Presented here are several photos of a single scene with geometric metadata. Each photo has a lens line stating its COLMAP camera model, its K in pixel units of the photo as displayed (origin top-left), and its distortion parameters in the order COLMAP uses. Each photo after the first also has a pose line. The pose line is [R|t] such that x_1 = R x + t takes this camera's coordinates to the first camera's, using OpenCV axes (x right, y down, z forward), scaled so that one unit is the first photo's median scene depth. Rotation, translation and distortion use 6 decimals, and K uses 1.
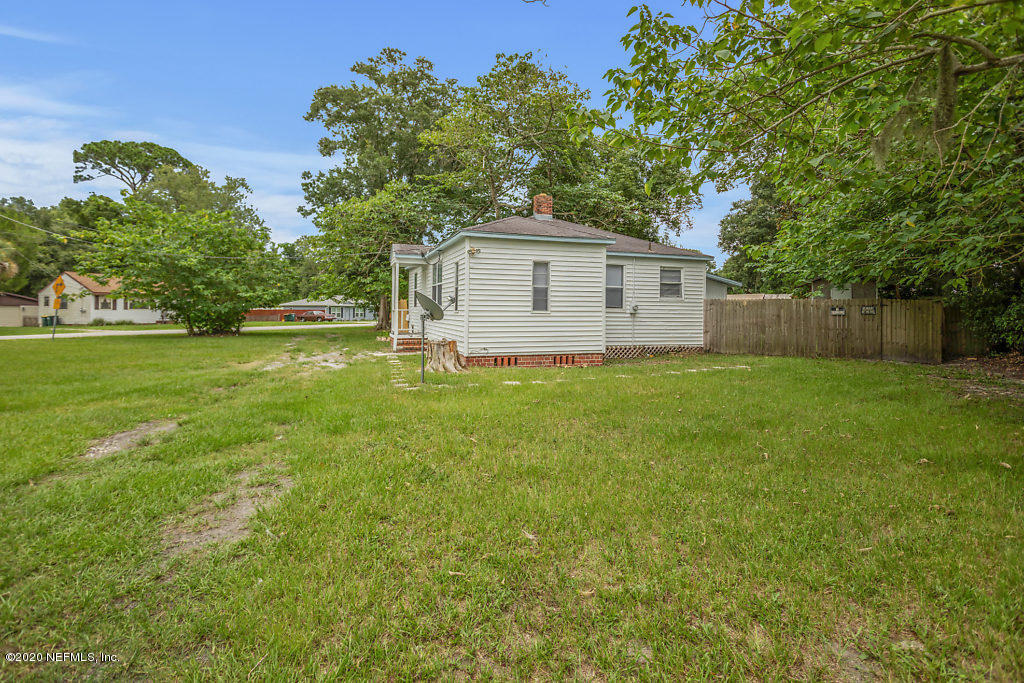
lens RADIAL K [[505.8, 0, 504.1], [0, 505.8, 312.3], [0, 0, 1]] dist [0.000281, -0.000493]
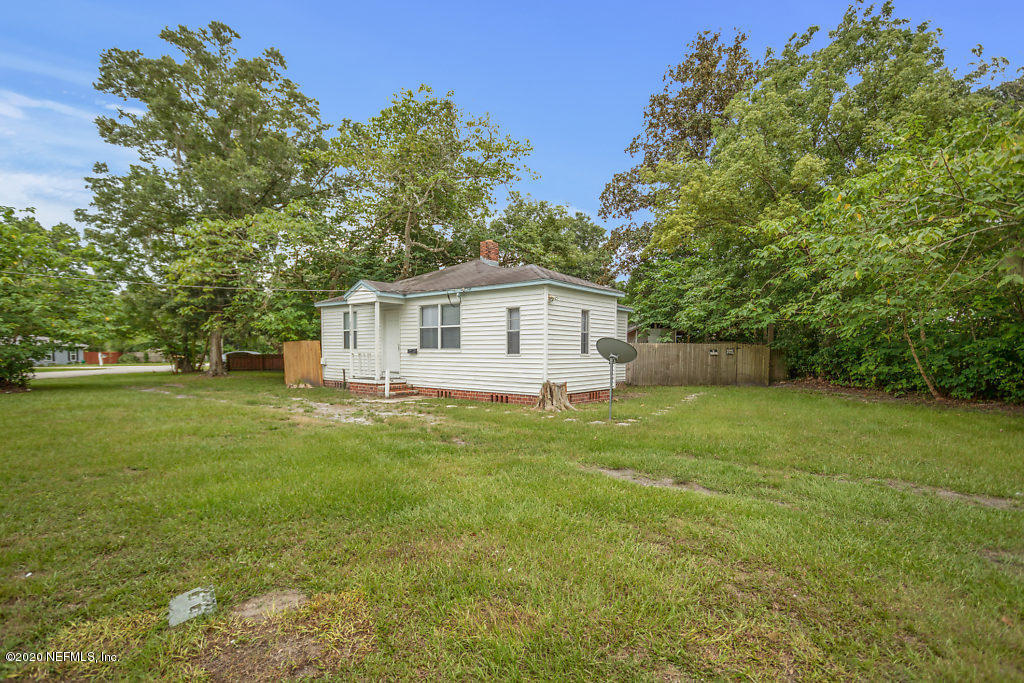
lens RADIAL K [[505.8, 0, 507.1], [0, 505.8, 389.7], [0, 0, 1]] dist [0.000281, -0.000493]
pose [[0.850704, -0.043154, 0.523871, -0.504458], [0.004509, 0.997187, 0.074821, -0.006170], [-0.525626, -0.061289, 0.848505, 0.092854]]
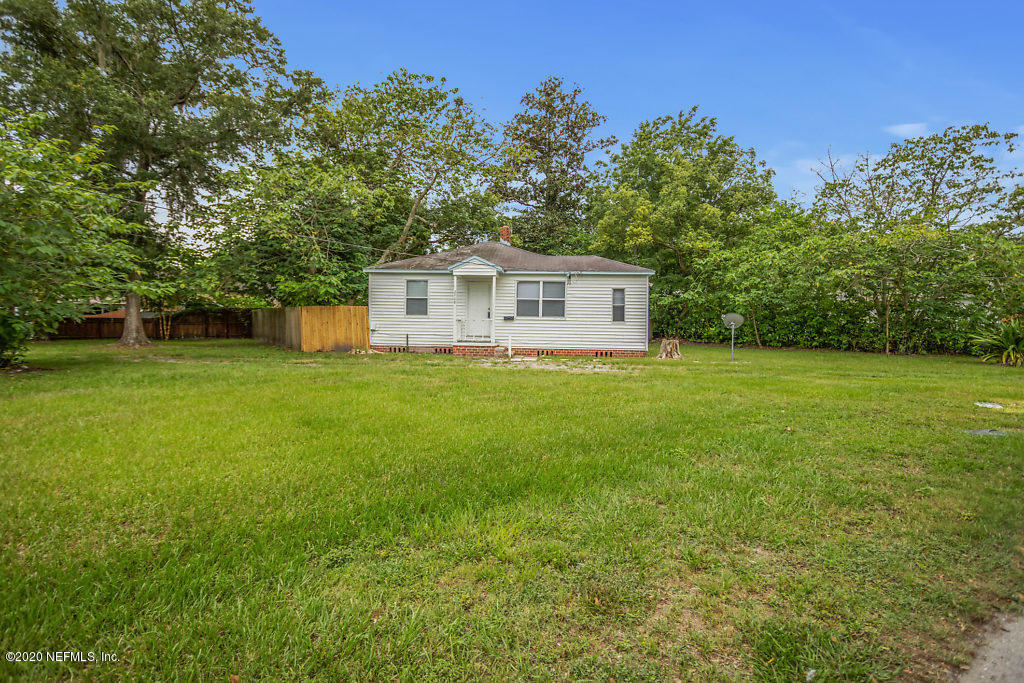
lens RADIAL K [[505.8, 0, 512.6], [0, 505.8, 340.6], [0, 0, 1]] dist [0.000281, -0.000493]
pose [[0.374734, -0.041499, 0.926203, -1.442195], [-0.007816, 0.998821, 0.047915, -0.014606], [-0.927100, -0.025195, 0.373967, 0.728725]]
